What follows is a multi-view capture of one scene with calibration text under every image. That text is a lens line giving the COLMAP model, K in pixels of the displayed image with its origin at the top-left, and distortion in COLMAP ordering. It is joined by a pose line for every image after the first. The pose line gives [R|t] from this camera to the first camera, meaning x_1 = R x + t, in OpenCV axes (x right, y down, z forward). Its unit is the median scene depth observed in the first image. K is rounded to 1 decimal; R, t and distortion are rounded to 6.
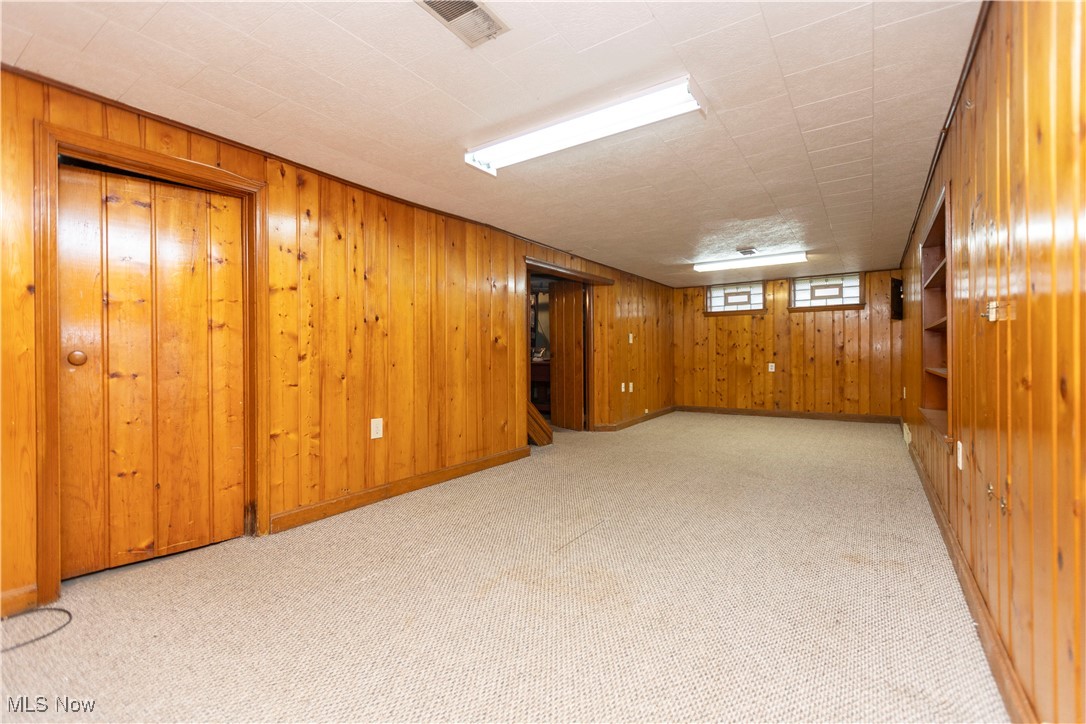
lens RADIAL K [[499.0, 0, 542.0], [0, 499.0, 360.4], [0, 0, 1]] dist [0.008504, -0.000445]
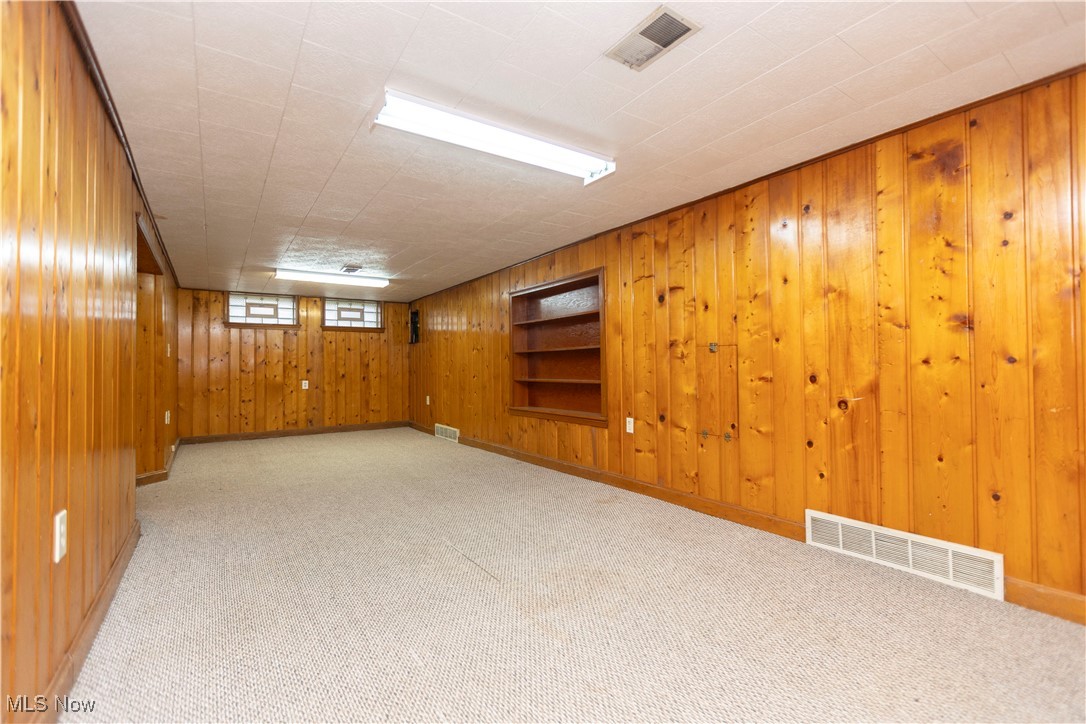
lens RADIAL K [[499.0, 0, 542.3], [0, 499.0, 359.3], [0, 0, 1]] dist [0.008504, -0.000445]
pose [[0.345385, 0.019602, 0.938256, -0.310730], [0.019046, 0.999430, -0.027891, 0.000138], [-0.938268, 0.027503, 0.344814, 0.224768]]
